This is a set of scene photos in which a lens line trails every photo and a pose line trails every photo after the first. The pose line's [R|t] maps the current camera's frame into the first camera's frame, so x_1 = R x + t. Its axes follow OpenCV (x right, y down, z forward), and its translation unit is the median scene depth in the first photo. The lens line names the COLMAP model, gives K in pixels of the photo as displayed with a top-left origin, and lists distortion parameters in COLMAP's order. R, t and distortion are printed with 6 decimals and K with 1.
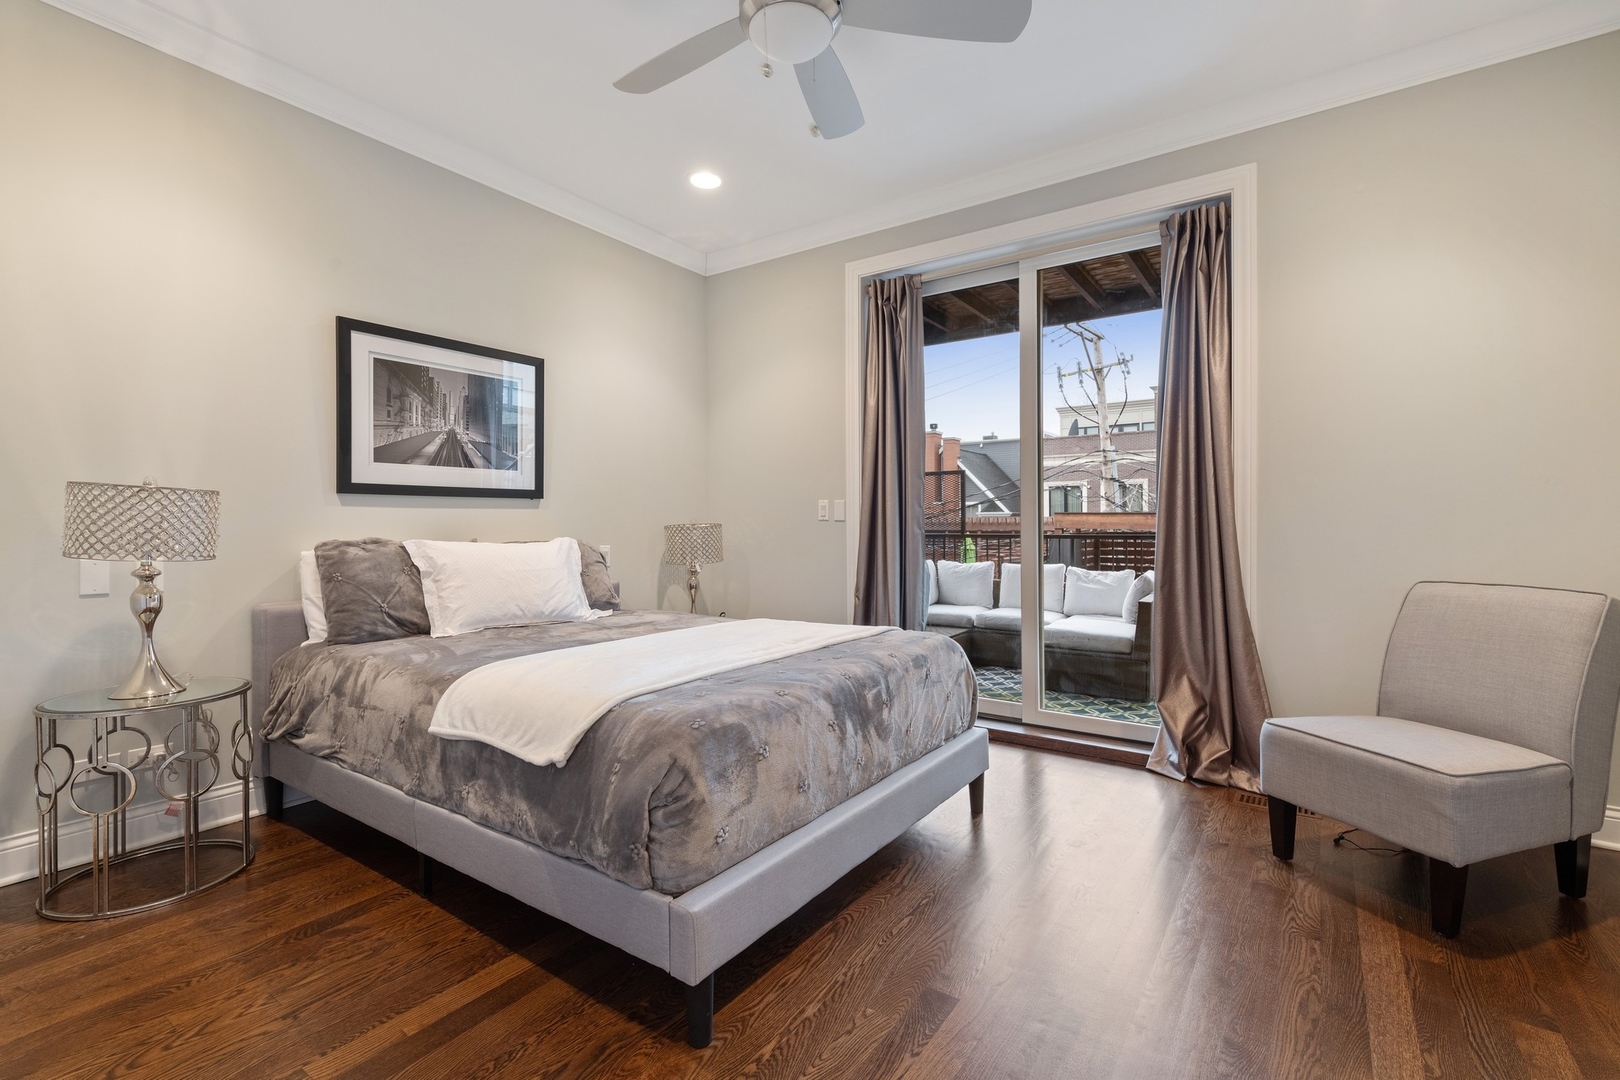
lens RADIAL K [[736.4, 0, 809.0], [0, 736.4, 528.4], [0, 0, 1]] dist [-0.002145, -0.000044]
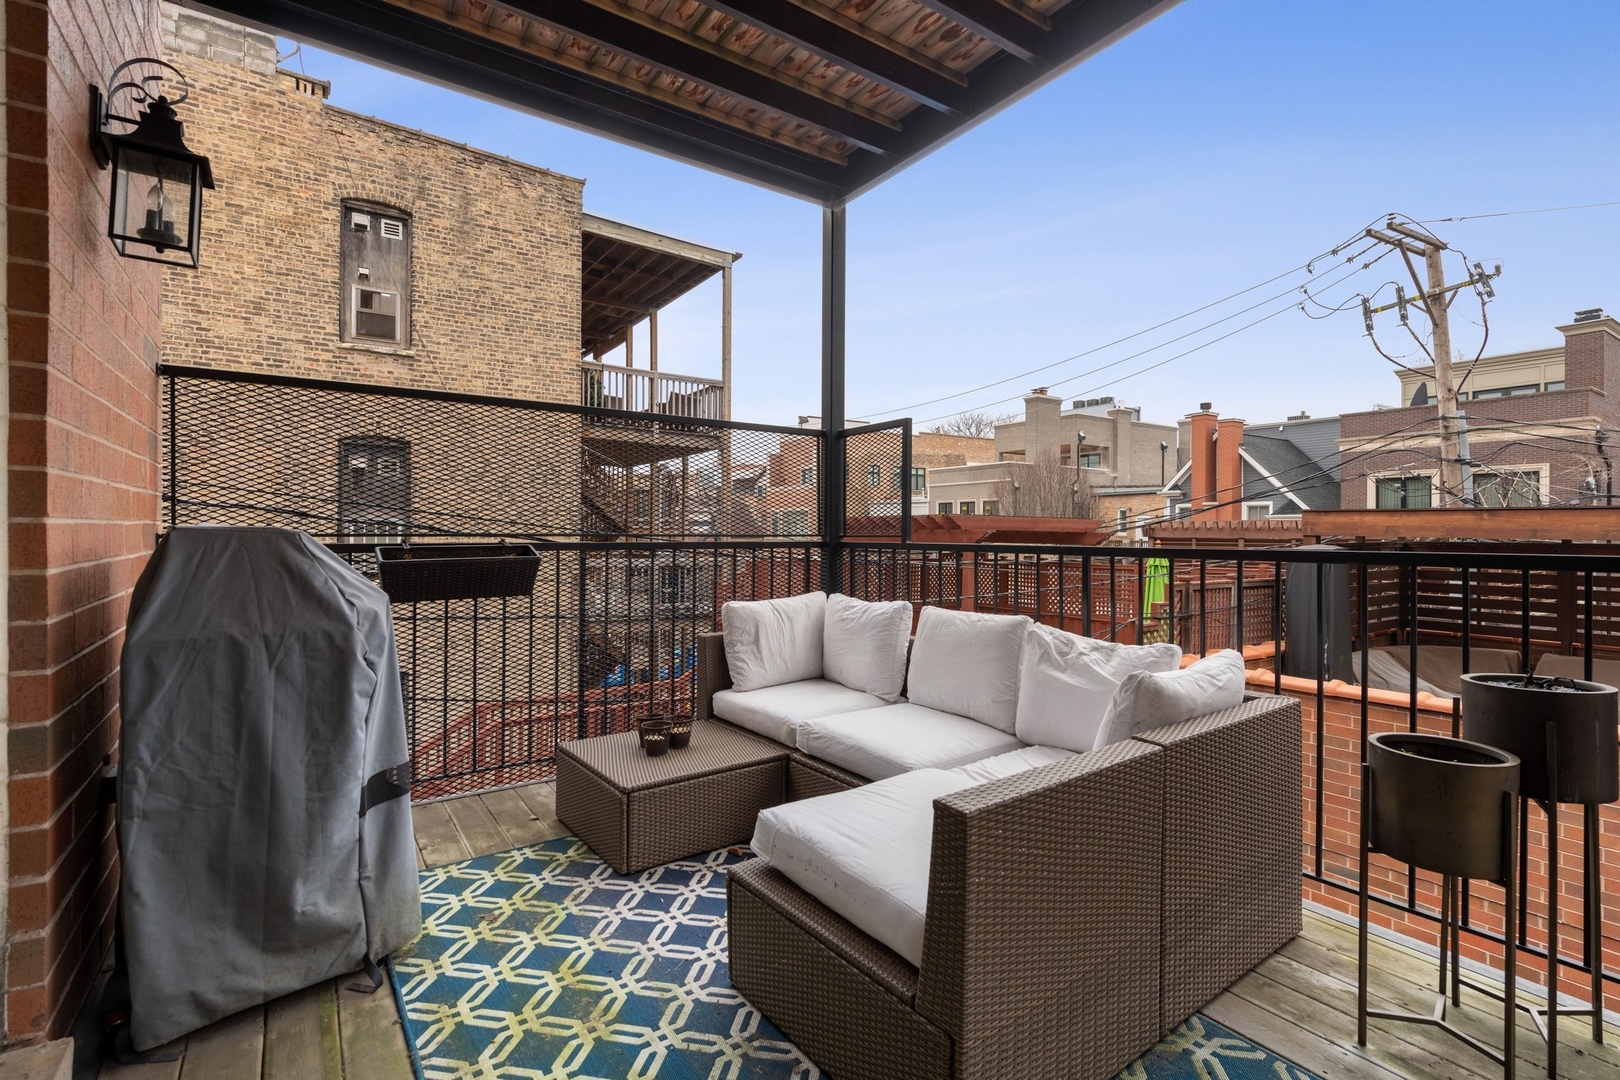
lens RADIAL K [[749.9, 0, 809.2], [0, 749.9, 545.3], [0, 0, 1]] dist [0.007210, -0.001689]
pose [[0.932909, 0.006153, -0.360061, 0.111954], [-0.000952, 0.999893, 0.014620, 0.000168], [0.360112, -0.013296, 0.932814, 0.158302]]
